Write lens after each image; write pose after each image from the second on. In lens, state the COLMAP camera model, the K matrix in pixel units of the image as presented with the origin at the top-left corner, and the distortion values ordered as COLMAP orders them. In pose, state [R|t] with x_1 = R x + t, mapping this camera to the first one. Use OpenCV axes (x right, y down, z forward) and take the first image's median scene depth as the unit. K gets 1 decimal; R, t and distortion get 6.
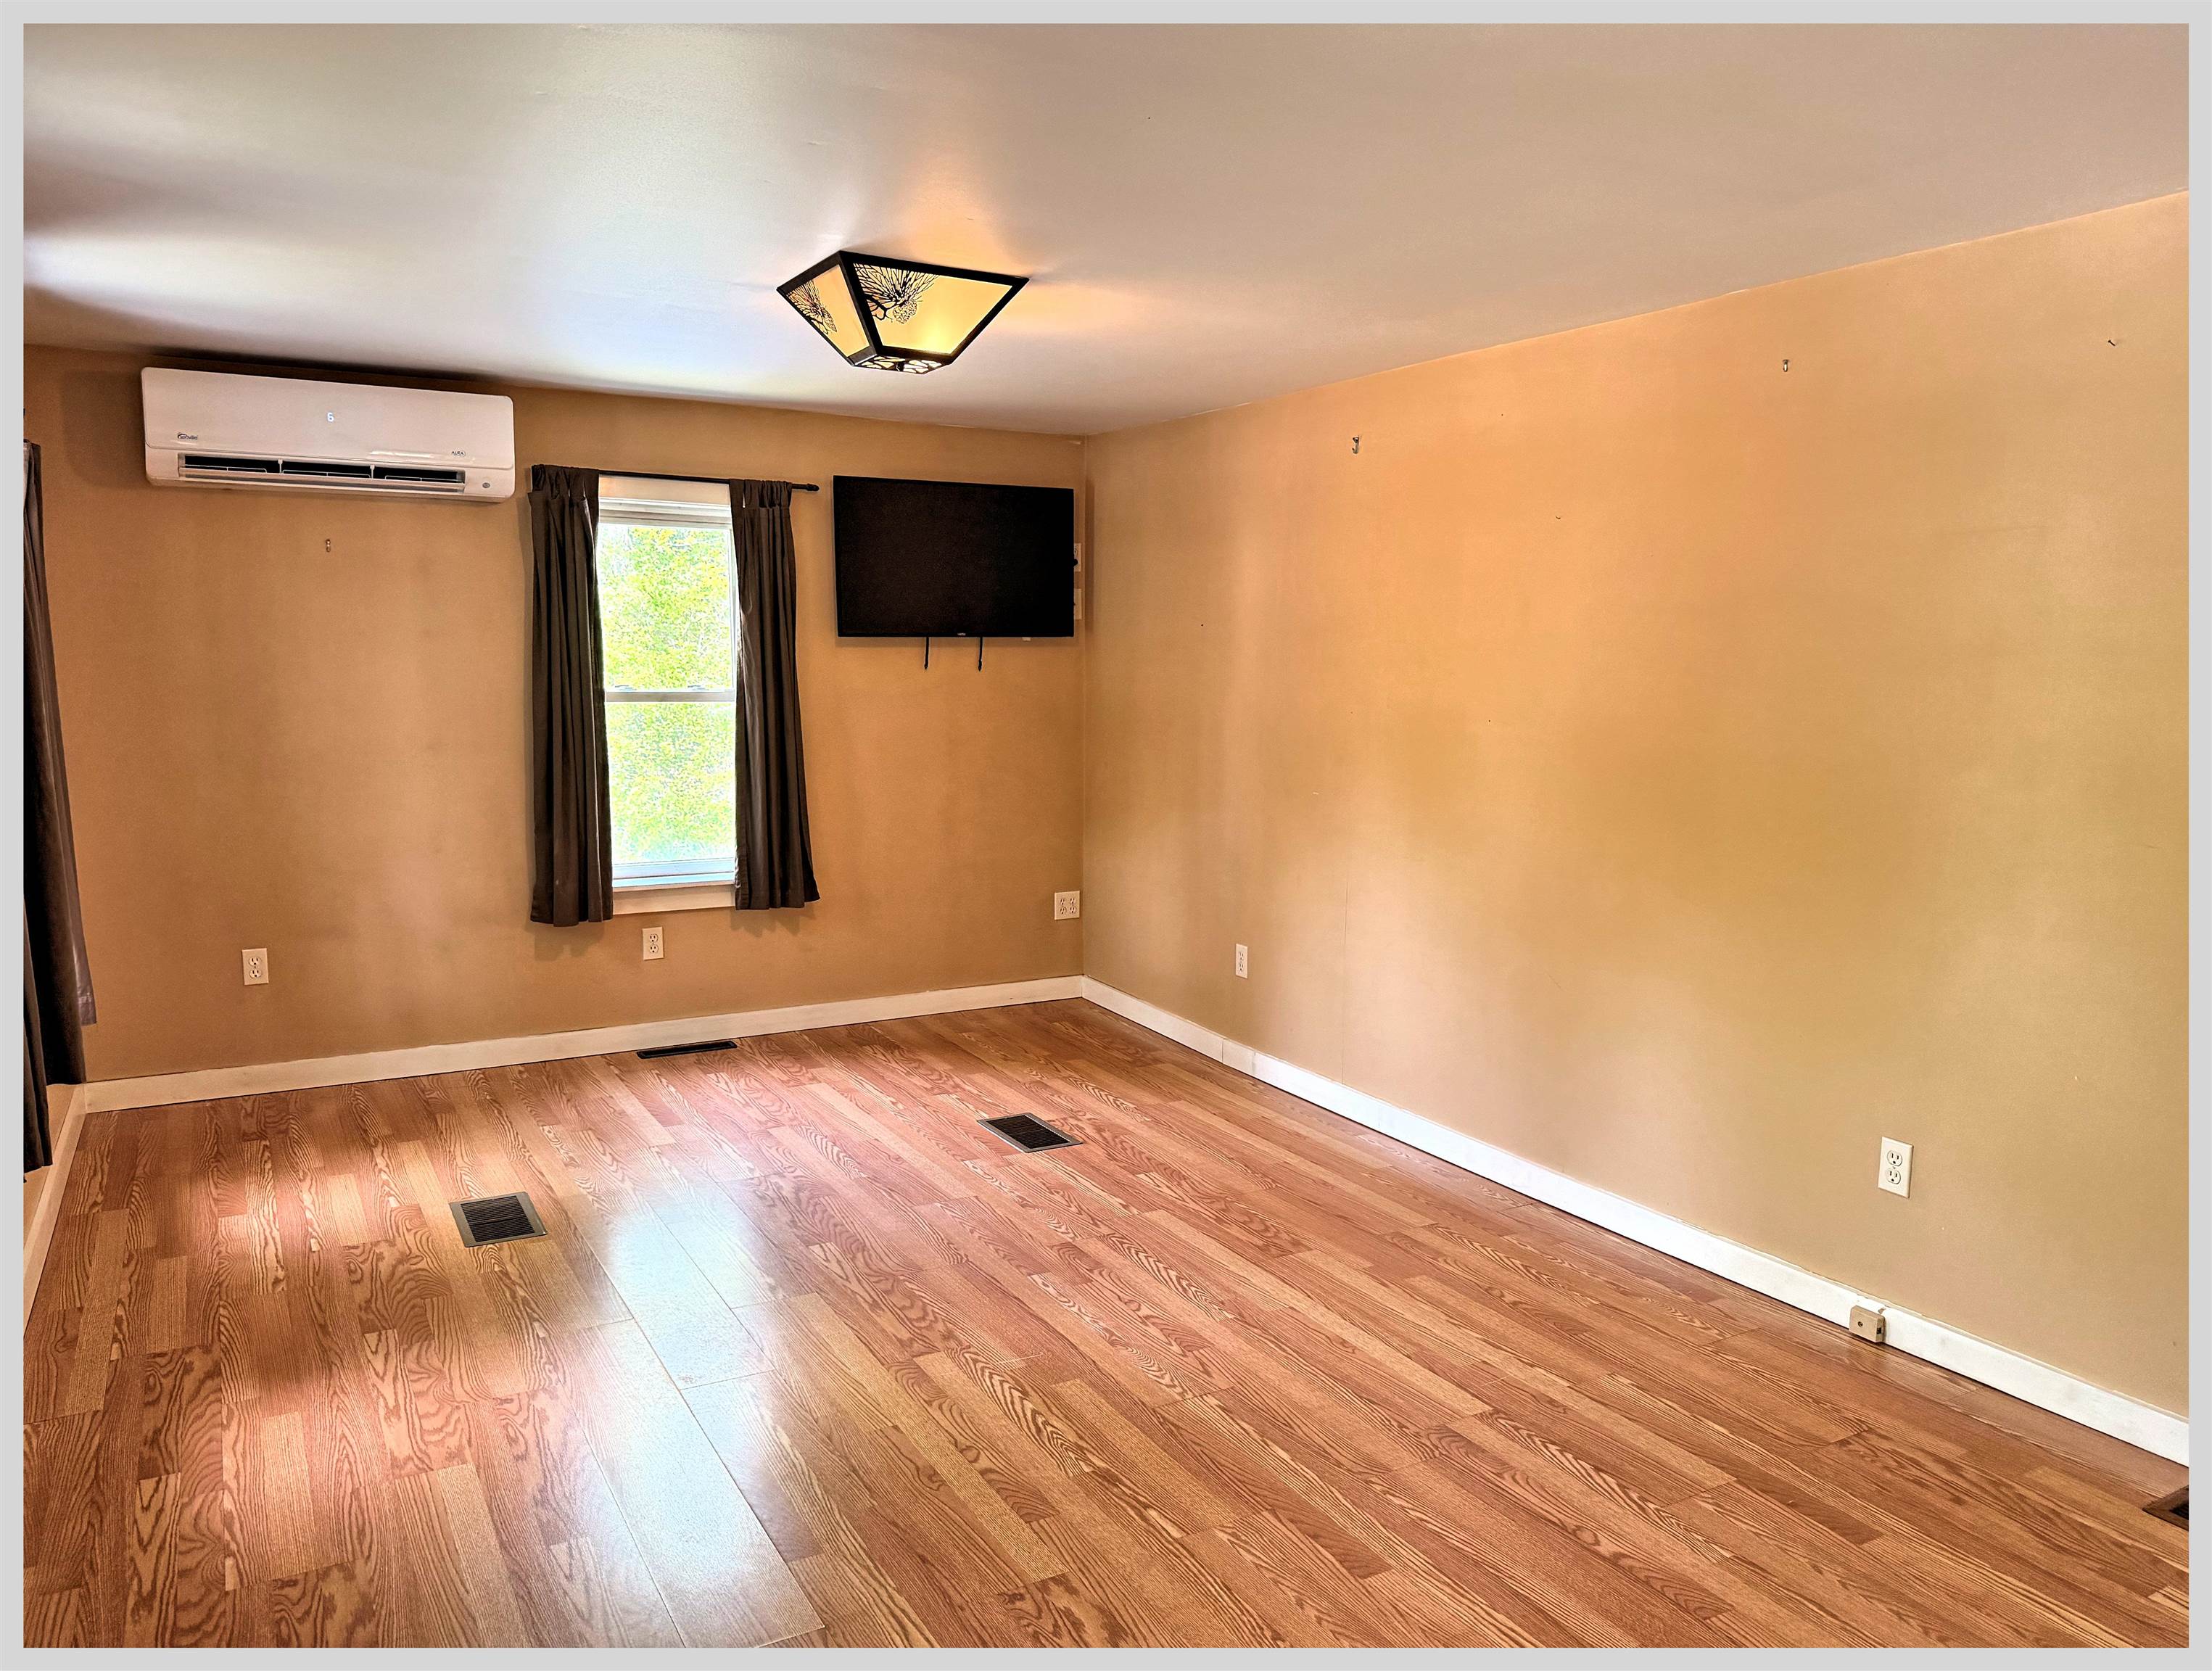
lens RADIAL K [[1539.3, 0, 1106.0], [0, 1539.3, 835.5], [0, 0, 1]] dist [0.106535, -0.194261]
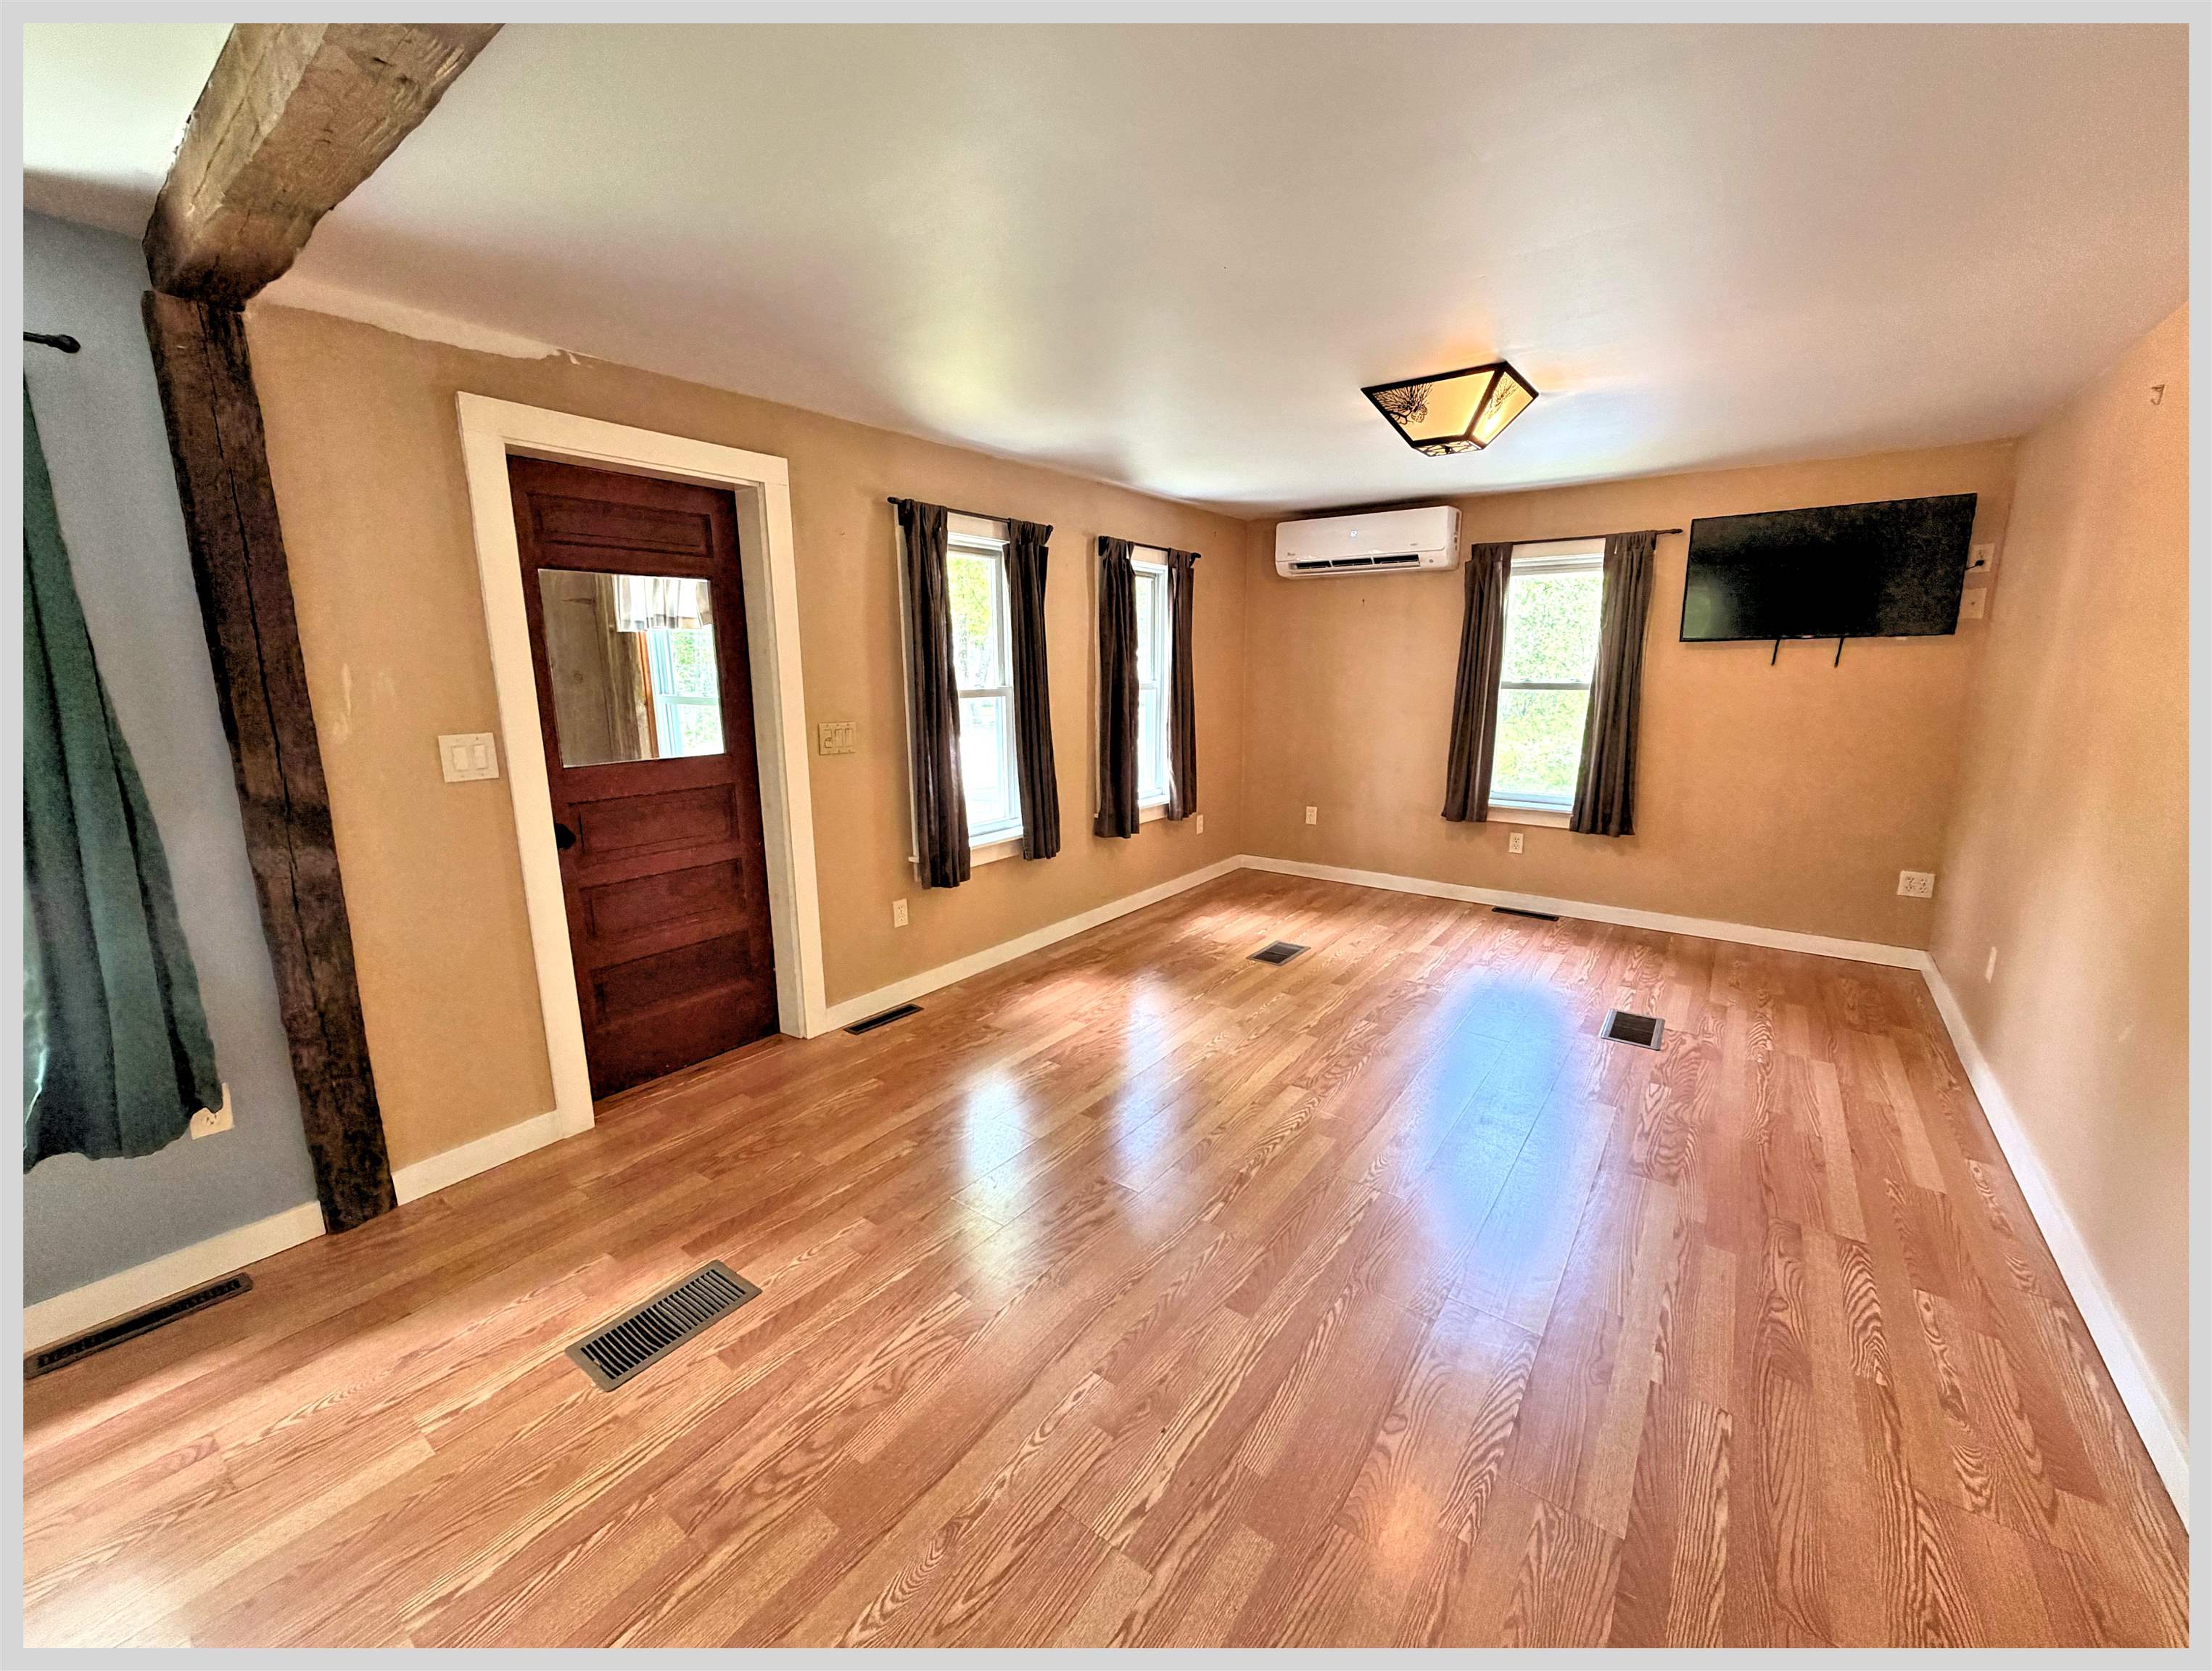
lens RADIAL K [[876.4, 0, 1106.0], [0, 876.4, 835.5], [0, 0, 1]] dist [-0.000209, 0.000034]
pose [[0.406337, 0.167970, -0.898152, 0.363007], [-0.101664, 0.985166, 0.138249, -0.020607], [0.908050, 0.035134, 0.417386, 0.263121]]
